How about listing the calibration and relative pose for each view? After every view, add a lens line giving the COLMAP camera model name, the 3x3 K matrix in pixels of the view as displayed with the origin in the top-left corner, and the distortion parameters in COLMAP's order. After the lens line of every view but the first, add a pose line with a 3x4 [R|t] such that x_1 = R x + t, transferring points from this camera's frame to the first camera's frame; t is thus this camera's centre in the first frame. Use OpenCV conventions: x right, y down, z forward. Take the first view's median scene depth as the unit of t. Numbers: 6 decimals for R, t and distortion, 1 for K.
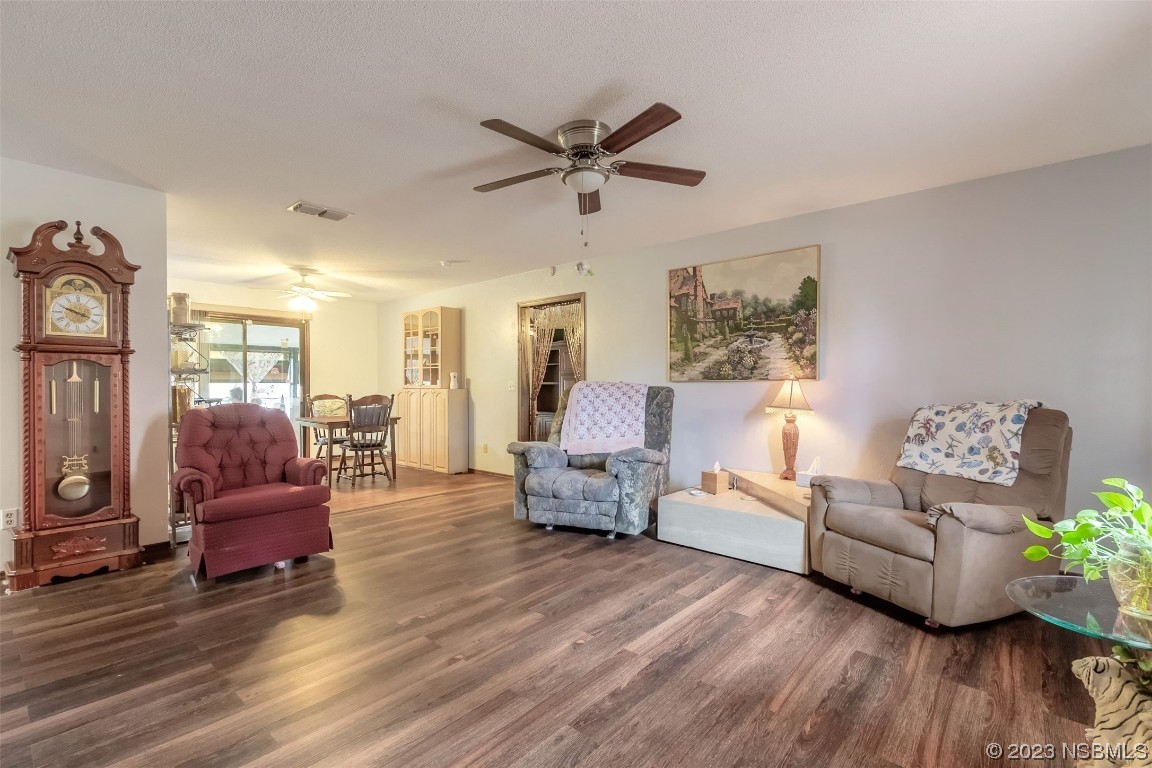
lens RADIAL K [[523.2, 0, 559.2], [0, 523.2, 388.3], [0, 0, 1]] dist [0.006806, -0.000447]
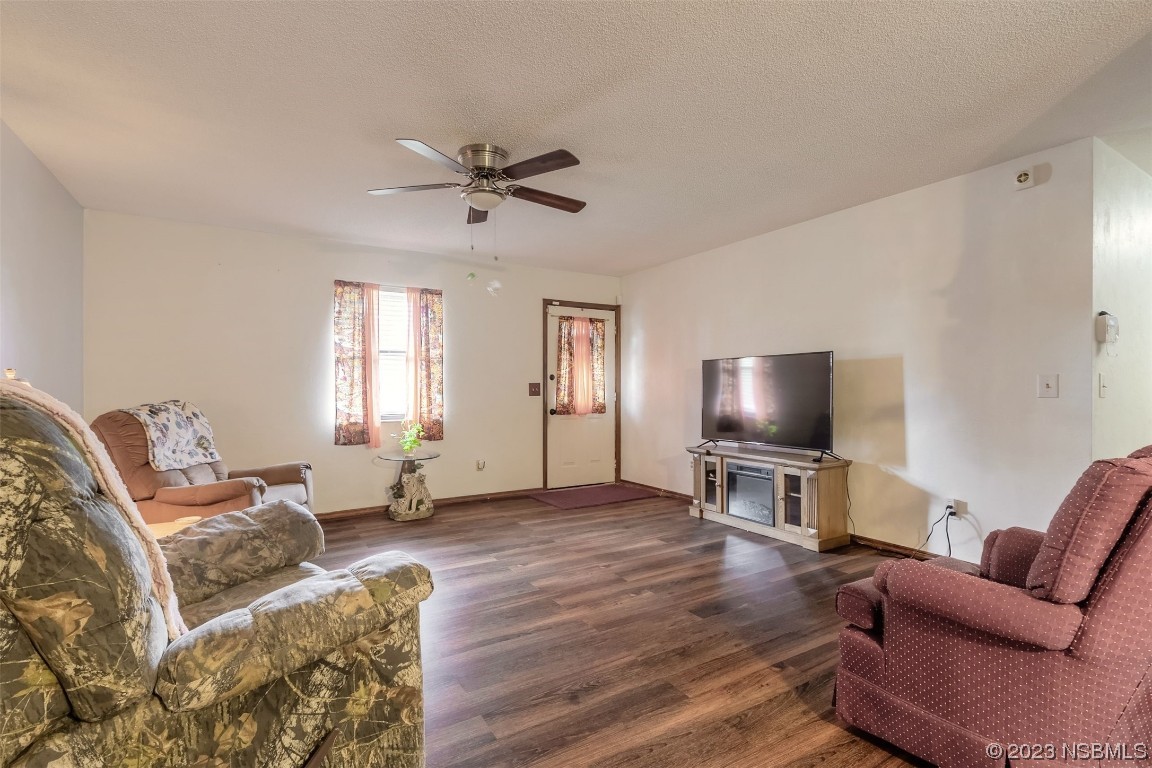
lens RADIAL K [[523.2, 0, 559.2], [0, 523.2, 388.3], [0, 0, 1]] dist [0.006806, -0.000447]
pose [[-0.953694, 0.001319, 0.300777, -0.288201], [0.003811, 0.999963, 0.007698, -0.010196], [-0.300755, 0.008488, -0.953664, 1.353291]]
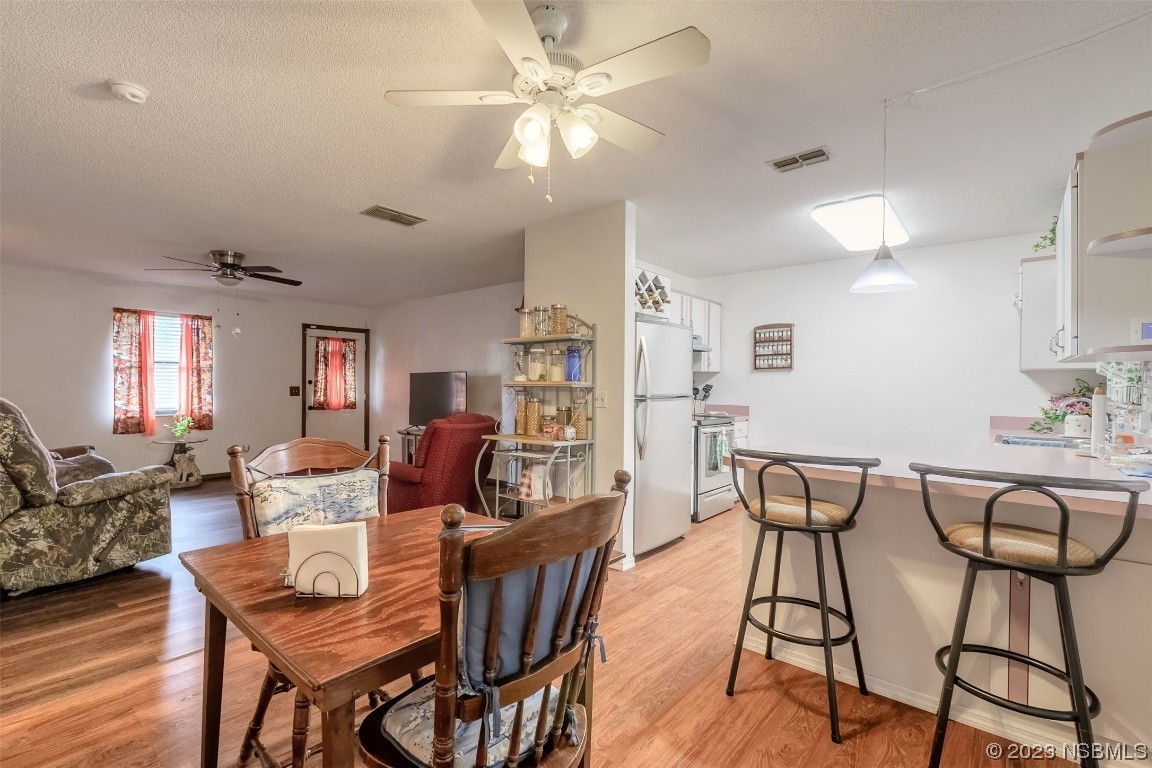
lens RADIAL K [[523.2, 0, 559.2], [0, 523.2, 388.3], [0, 0, 1]] dist [0.006806, -0.000447]
pose [[-0.999884, -0.006048, -0.013955, -0.727156], [-0.006207, 0.999916, 0.011399, -0.034693], [0.013885, 0.011484, -0.999838, 1.926211]]
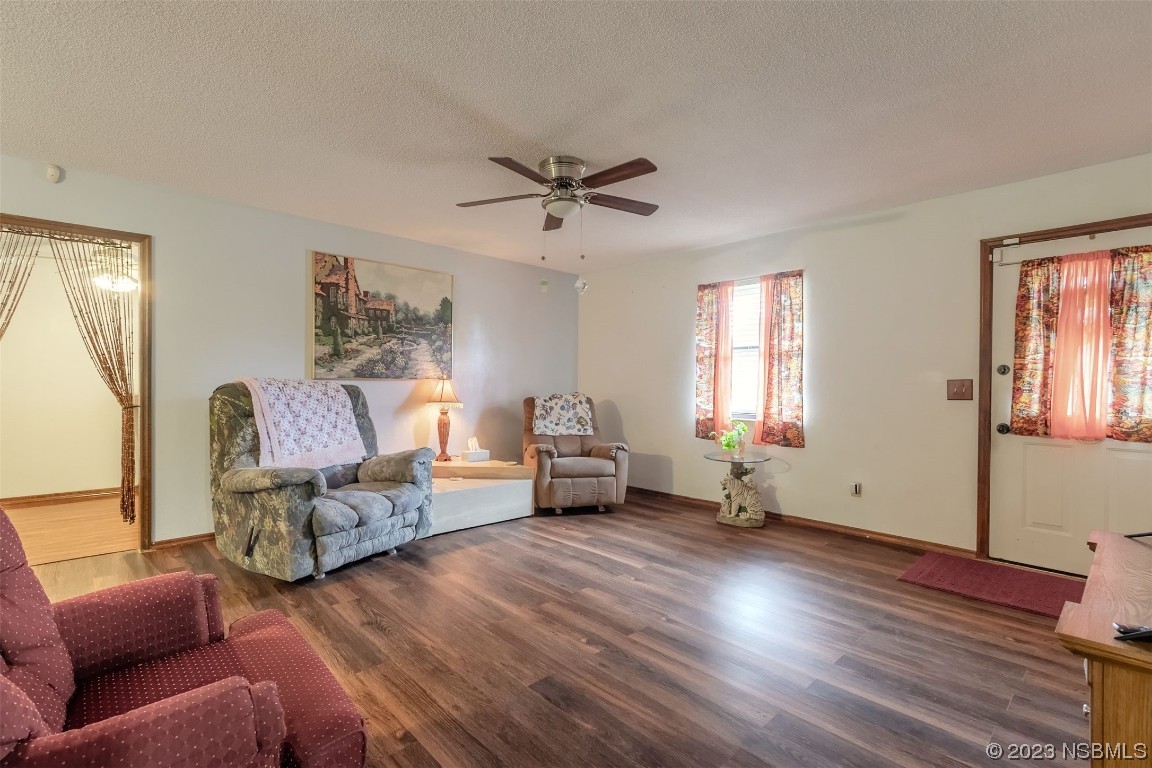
lens RADIAL K [[523.2, 0, 559.2], [0, 523.2, 388.3], [0, 0, 1]] dist [0.006806, -0.000447]
pose [[0.093442, -0.007643, 0.995595, -0.748571], [-0.001023, 0.999969, 0.007772, -0.005407], [-0.995624, -0.001744, 0.093431, 0.613356]]
